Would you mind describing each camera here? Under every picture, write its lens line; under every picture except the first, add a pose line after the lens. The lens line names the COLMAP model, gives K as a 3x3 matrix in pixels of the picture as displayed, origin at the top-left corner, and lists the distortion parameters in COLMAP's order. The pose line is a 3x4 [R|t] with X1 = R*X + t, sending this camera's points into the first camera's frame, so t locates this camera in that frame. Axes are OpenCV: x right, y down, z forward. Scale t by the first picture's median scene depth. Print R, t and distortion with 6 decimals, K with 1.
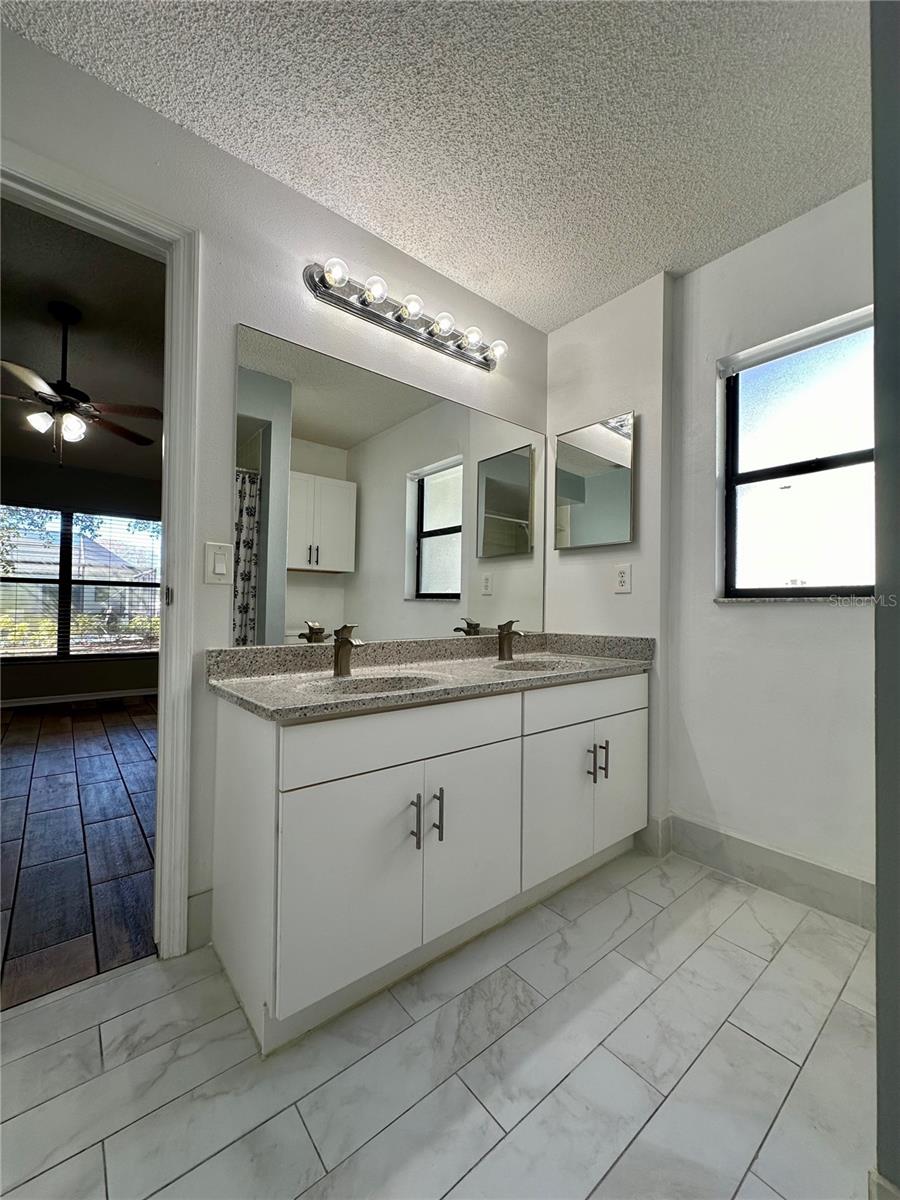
lens RADIAL K [[476.3, 0, 448.9], [0, 476.3, 602.7], [0, 0, 1]] dist [-0.001671, -0.000136]
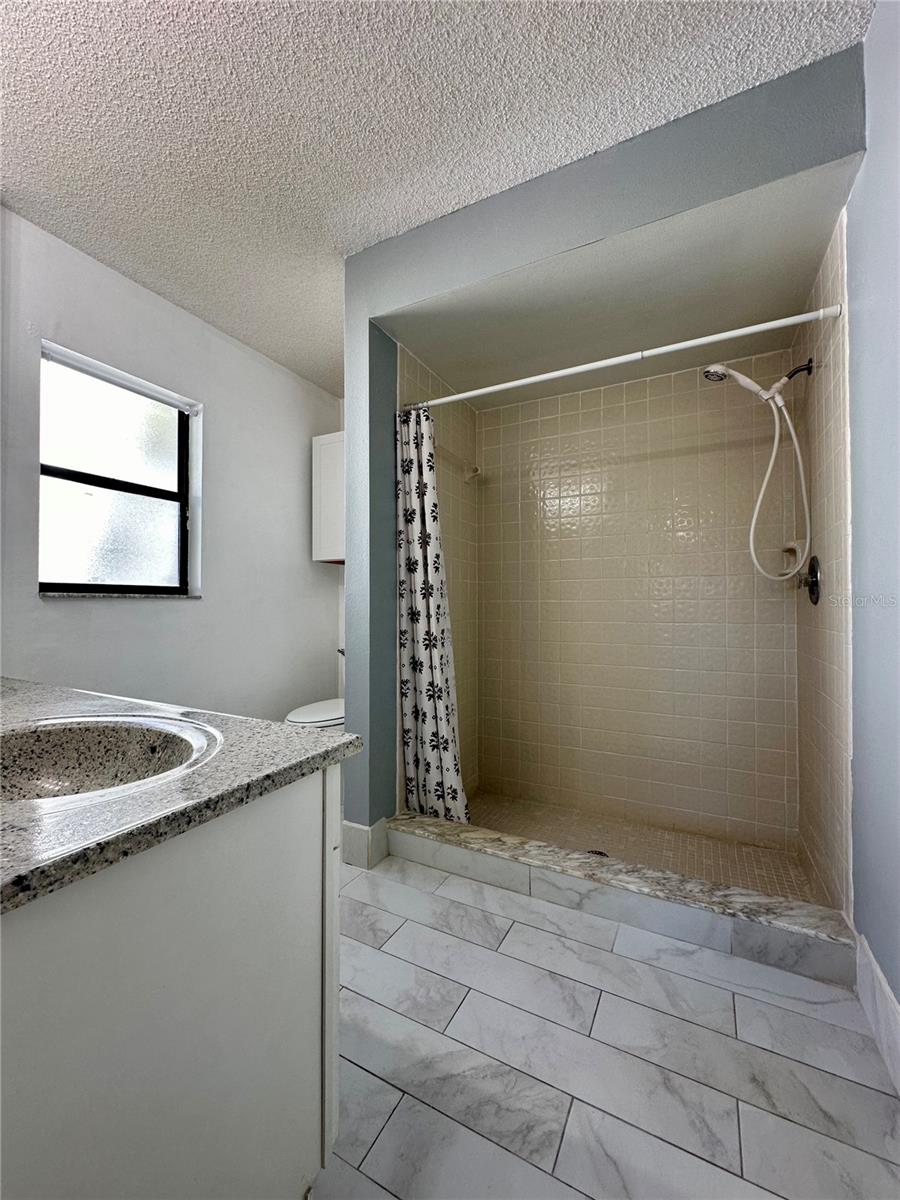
lens RADIAL K [[476.3, 0, 450.7], [0, 476.3, 601.1], [0, 0, 1]] dist [-0.001671, -0.000136]
pose [[-0.388838, -0.002928, 0.921301, -0.665058], [-0.013650, 0.999903, -0.002583, -0.000319], [-0.921205, -0.013580, -0.388841, 0.670335]]
